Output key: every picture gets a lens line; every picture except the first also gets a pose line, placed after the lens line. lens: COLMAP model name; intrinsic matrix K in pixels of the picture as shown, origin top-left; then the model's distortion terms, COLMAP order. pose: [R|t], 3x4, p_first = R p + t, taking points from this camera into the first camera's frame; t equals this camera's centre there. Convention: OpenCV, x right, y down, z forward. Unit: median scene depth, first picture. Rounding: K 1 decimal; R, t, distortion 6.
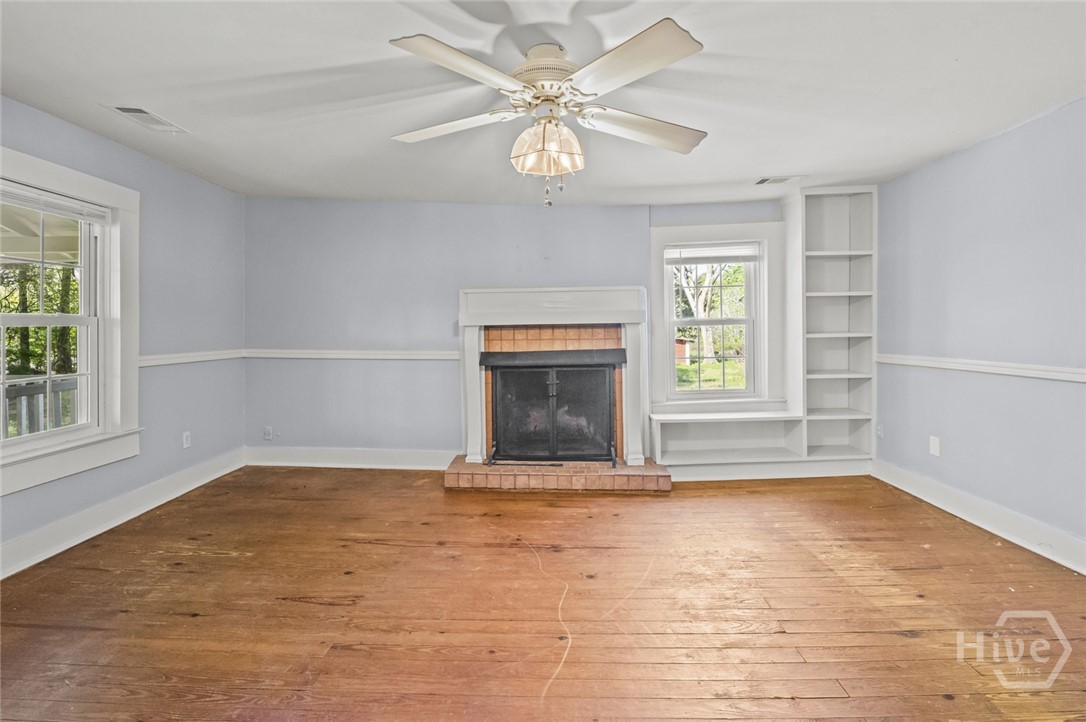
lens RADIAL K [[498.9, 0, 542.0], [0, 498.9, 312.4], [0, 0, 1]] dist [-0.000642, -0.000419]
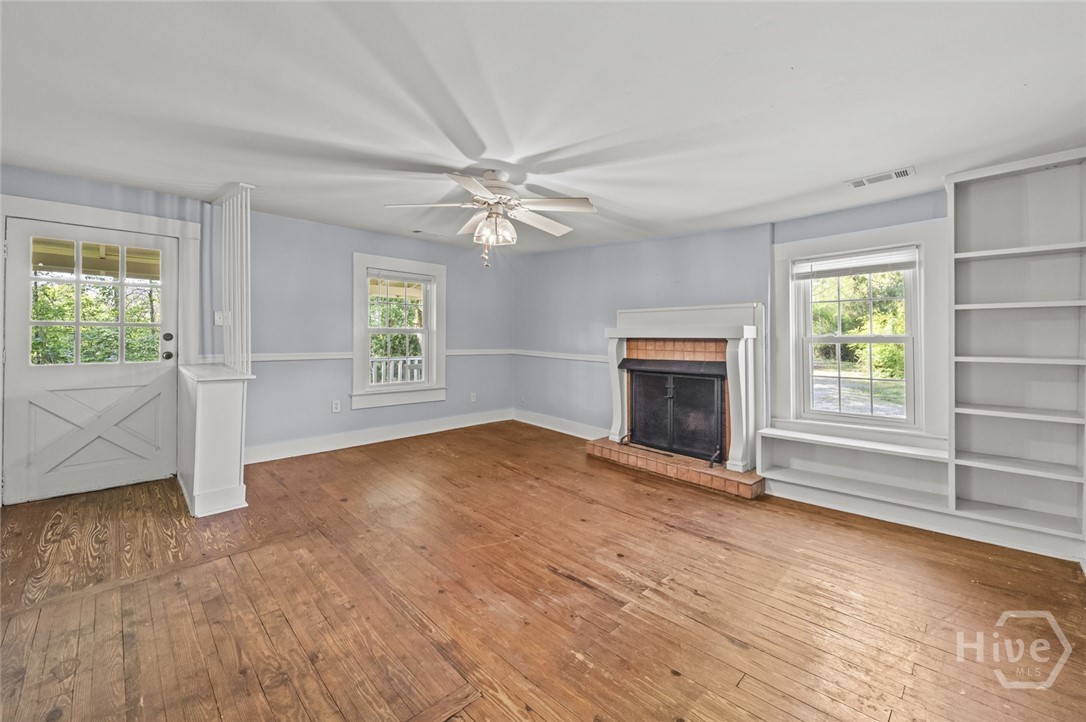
lens RADIAL K [[445.1, 0, 543.8], [0, 445.1, 324.0], [0, 0, 1]] dist [-0.000856, -0.000144]
pose [[0.708084, -0.001305, -0.706127, 0.561276], [0.001120, 0.999999, -0.000726, -0.009235], [0.706127, -0.000277, 0.708085, 0.030131]]
